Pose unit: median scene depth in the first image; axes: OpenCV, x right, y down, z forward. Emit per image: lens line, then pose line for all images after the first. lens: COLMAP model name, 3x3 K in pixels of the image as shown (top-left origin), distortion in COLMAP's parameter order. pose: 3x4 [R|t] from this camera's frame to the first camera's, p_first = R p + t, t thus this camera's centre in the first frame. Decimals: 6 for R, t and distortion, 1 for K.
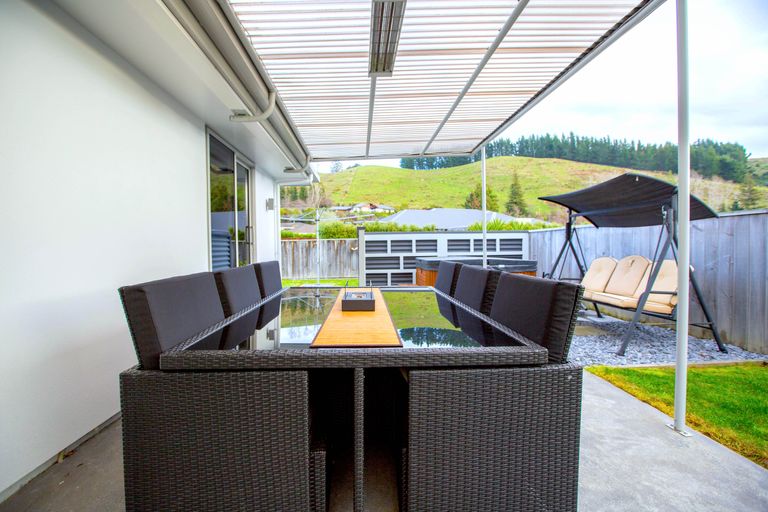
lens RADIAL K [[363.3, 0, 384.0], [0, 363.3, 256.0], [0, 0, 1]] dist [-0.001616, 0.000167]
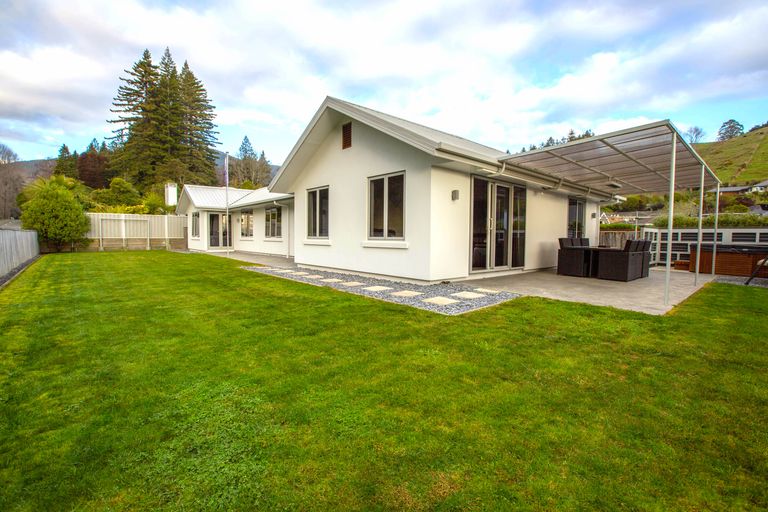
lens RADIAL K [[351.2, 0, 384.0], [0, 351.2, 256.0], [0, 0, 1]] dist [-0.013371, 0.000479]
pose [[0.624310, 0.064550, -0.778505, 0.553773], [-0.041554, 0.997913, 0.049419, 0.048850], [0.780070, 0.001497, 0.625690, -1.308618]]
